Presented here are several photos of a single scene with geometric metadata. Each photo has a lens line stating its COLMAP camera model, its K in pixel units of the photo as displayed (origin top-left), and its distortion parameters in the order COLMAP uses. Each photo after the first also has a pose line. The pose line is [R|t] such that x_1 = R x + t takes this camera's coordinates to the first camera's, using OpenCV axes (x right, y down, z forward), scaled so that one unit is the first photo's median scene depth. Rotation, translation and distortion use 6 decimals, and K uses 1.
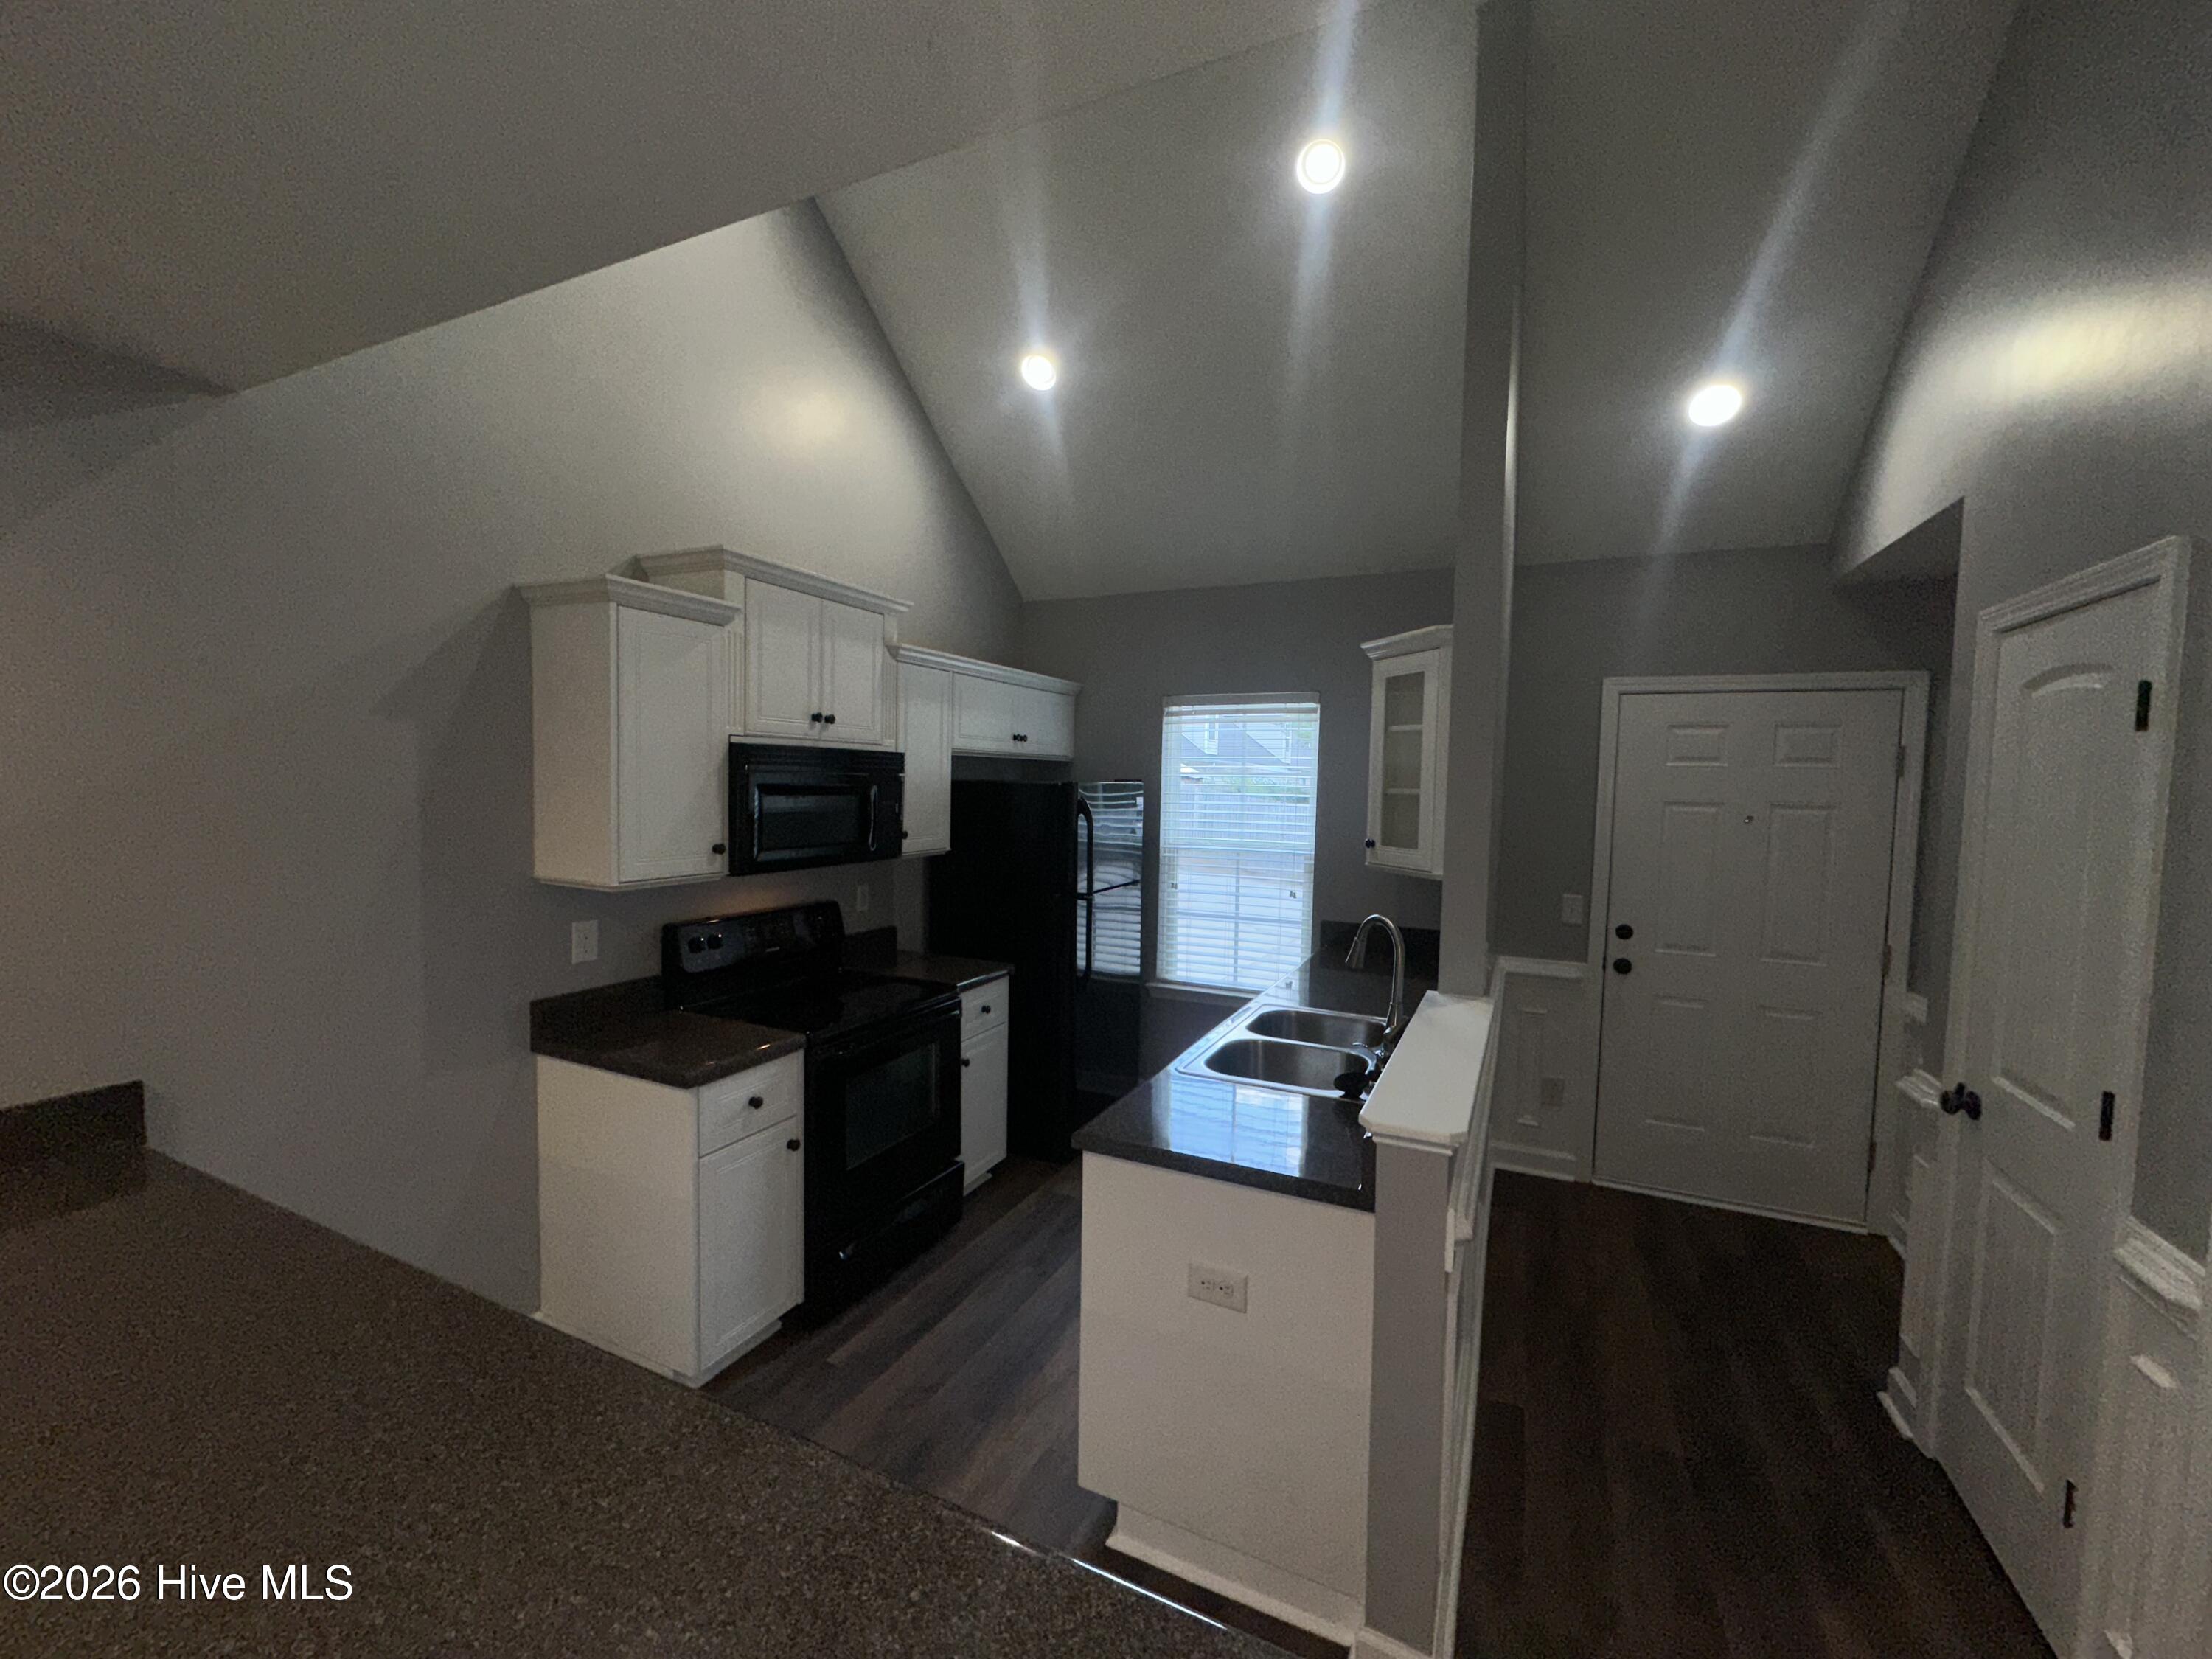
lens RADIAL K [[886.7, 0, 1108.6], [0, 886.7, 832.9], [0, 0, 1]] dist [-0.004339, 0.001275]
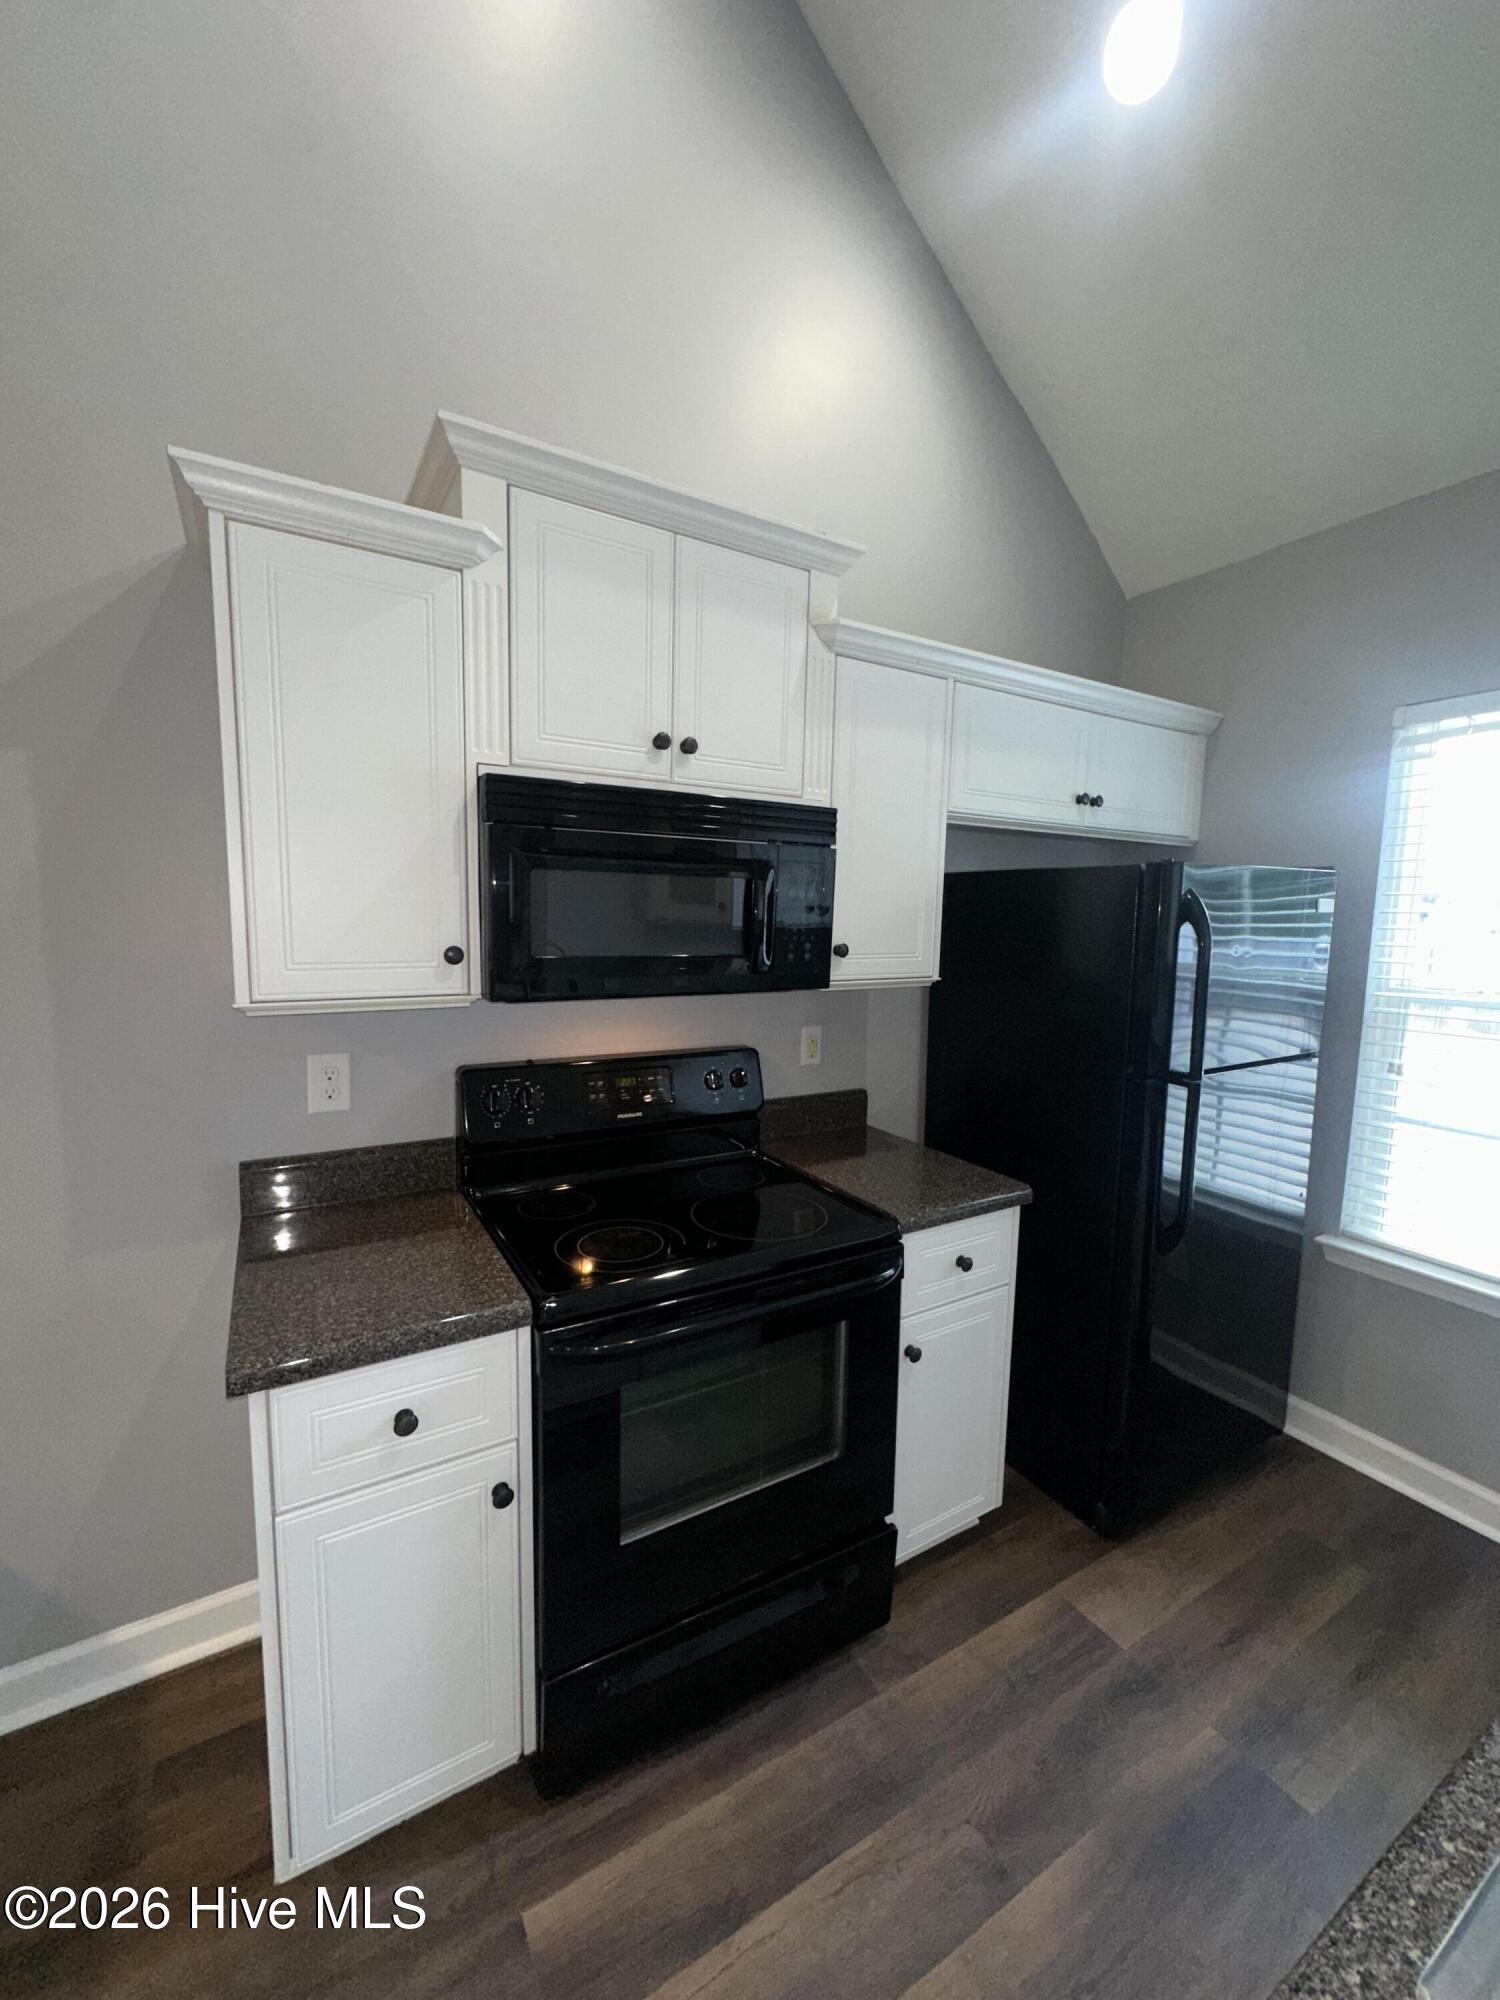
lens RADIAL K [[801.7, 0, 749.7], [0, 801.7, 1002.9], [0, 0, 1]] dist [-0.004339, 0.001275]
pose [[0.829587, 0.060313, -0.555111, 0.023349], [-0.036215, 0.997868, 0.054298, 0.010777], [0.557202, -0.024942, 0.830002, 0.524410]]
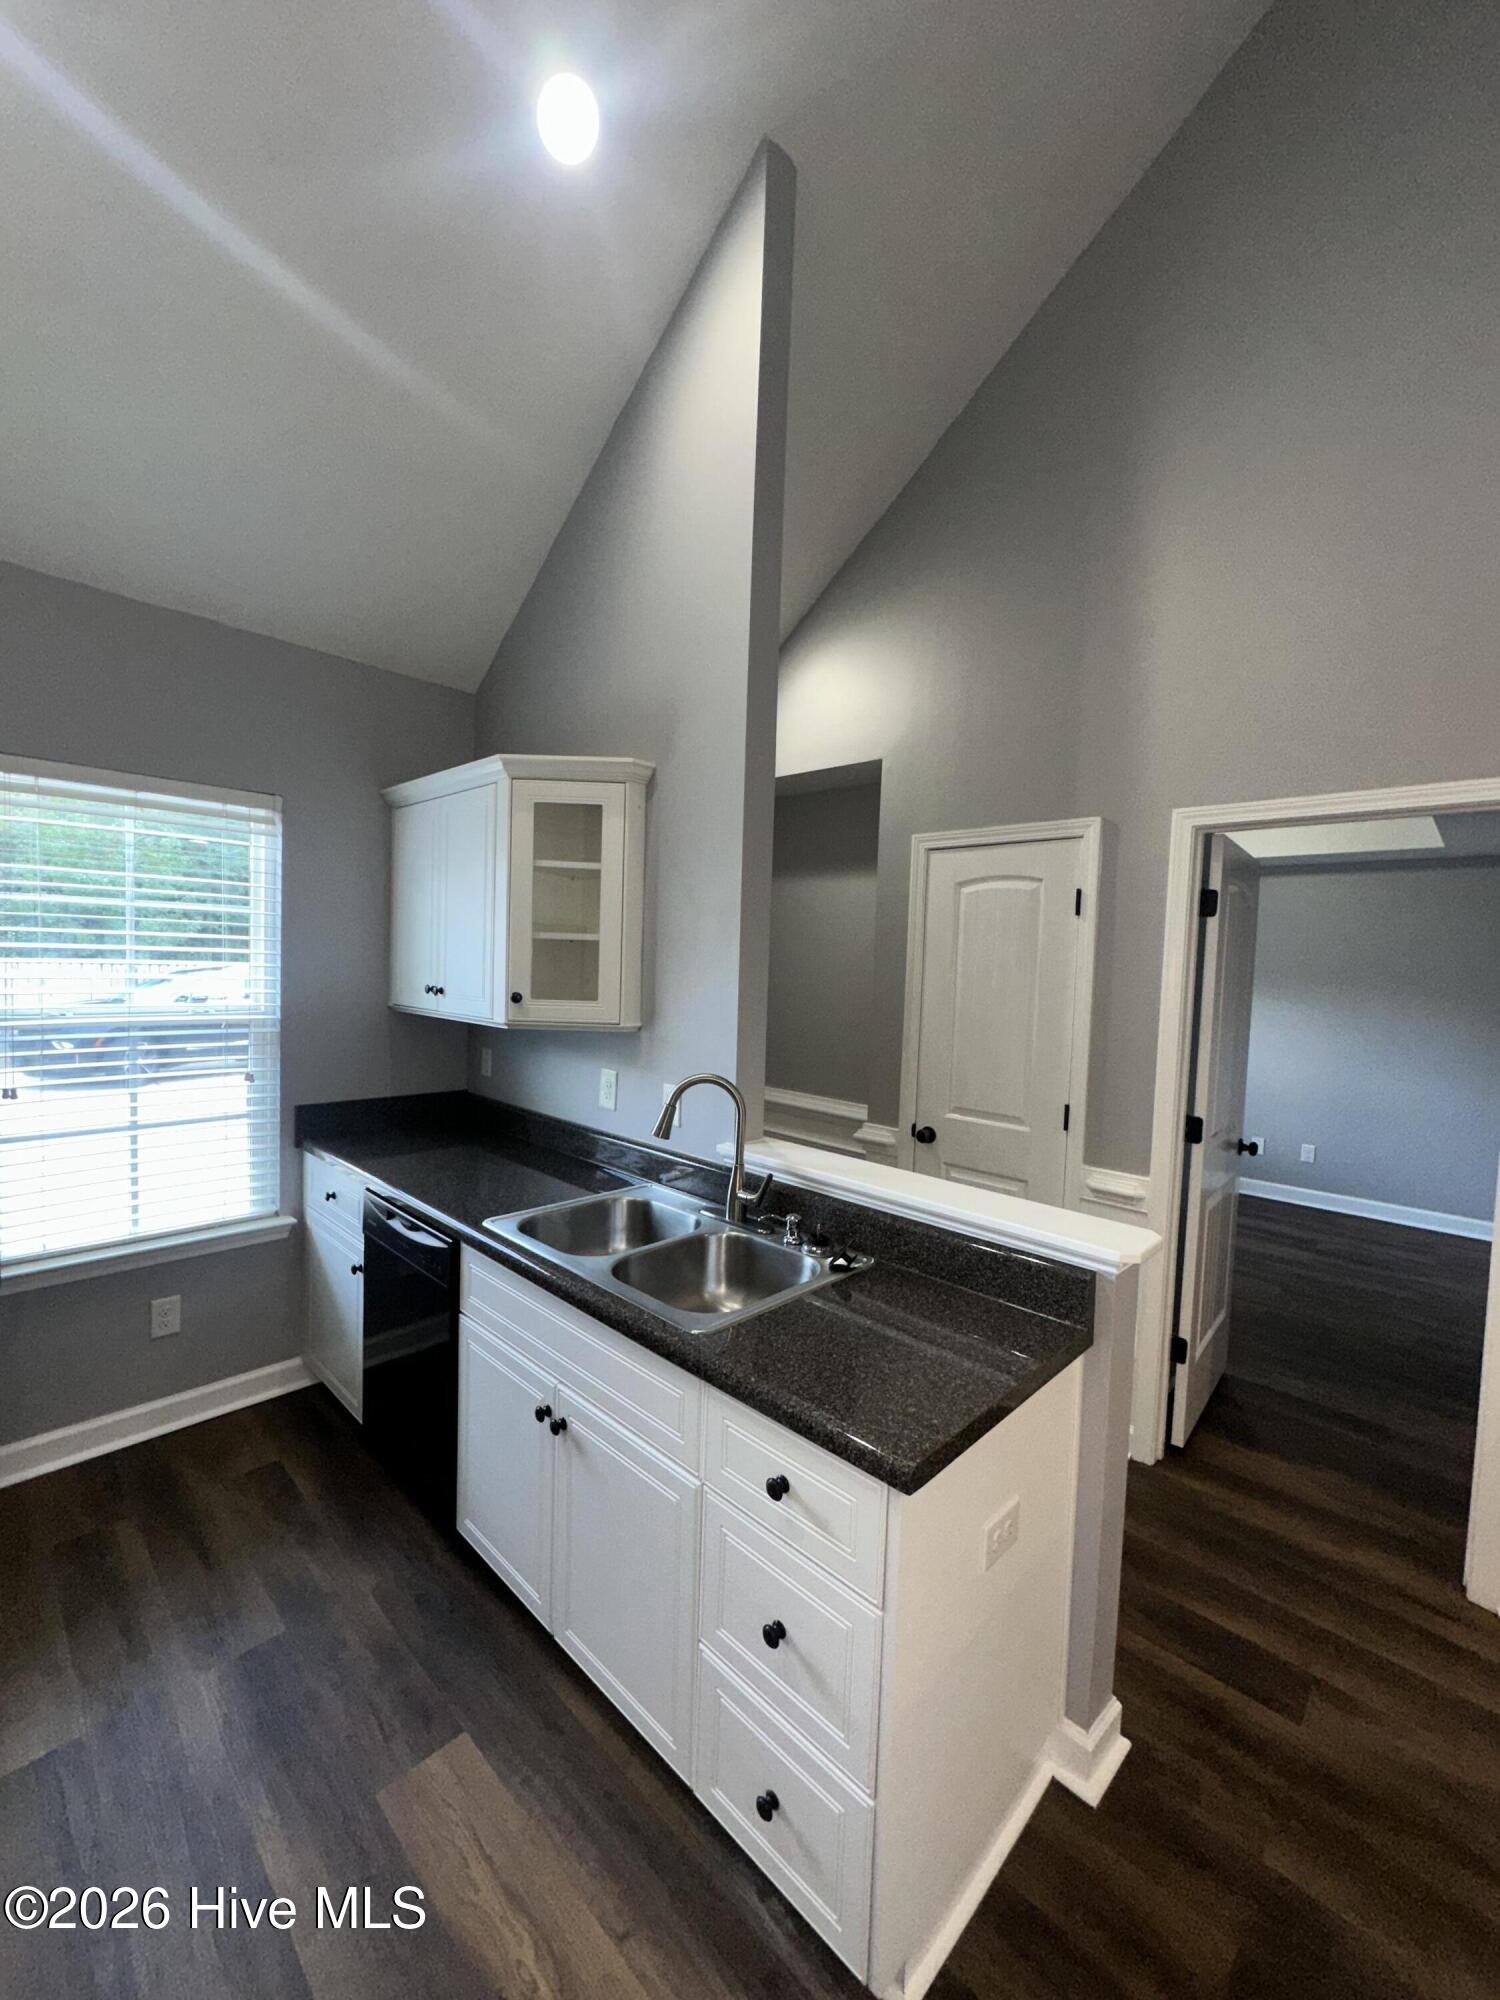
lens RADIAL K [[801.7, 0, 743.9], [0, 801.7, 1002.7], [0, 0, 1]] dist [-0.004339, 0.001275]
pose [[0.321065, -0.056216, 0.945387, -0.342143], [0.027017, 0.998374, 0.050191, -0.015223], [-0.946672, 0.009427, 0.322062, 0.531773]]
